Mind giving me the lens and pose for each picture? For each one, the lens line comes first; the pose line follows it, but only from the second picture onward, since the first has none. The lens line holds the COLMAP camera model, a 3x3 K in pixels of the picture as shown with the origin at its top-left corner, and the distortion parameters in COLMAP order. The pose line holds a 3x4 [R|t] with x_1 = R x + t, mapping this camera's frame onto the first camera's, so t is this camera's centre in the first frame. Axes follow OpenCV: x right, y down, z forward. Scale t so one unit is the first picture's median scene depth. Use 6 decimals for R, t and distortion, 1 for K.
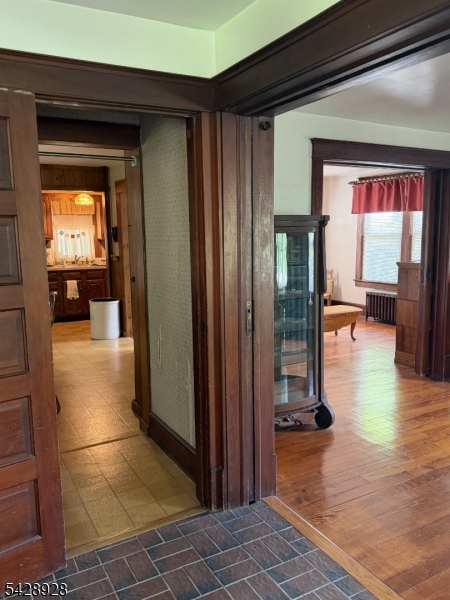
lens RADIAL K [[492.5, 0, 224.8], [0, 492.5, 305.4], [0, 0, 1]] dist [0.147522, -0.307464]
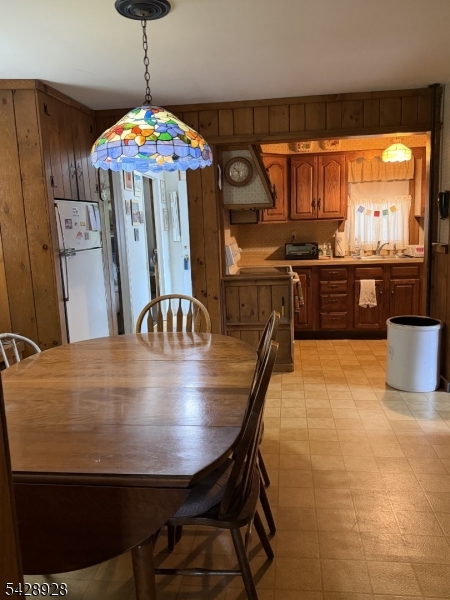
lens RADIAL K [[492.5, 0, 224.8], [0, 492.5, 305.4], [0, 0, 1]] dist [0.147522, -0.307464]
pose [[0.815728, 0.080472, -0.572811, -0.076393], [-0.061059, 0.996722, 0.053074, -0.038514], [0.575204, -0.008318, 0.817968, 0.334460]]
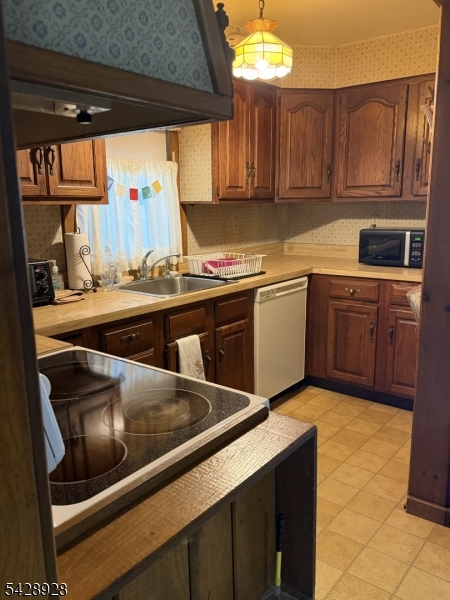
lens RADIAL K [[492.5, 0, 224.8], [0, 492.5, 305.4], [0, 0, 1]] dist [0.147522, -0.307464]
pose [[0.907301, -0.066230, 0.415234, -0.407993], [0.043632, 0.997016, 0.063687, -0.086820], [-0.418212, -0.039666, 0.907483, 0.701428]]
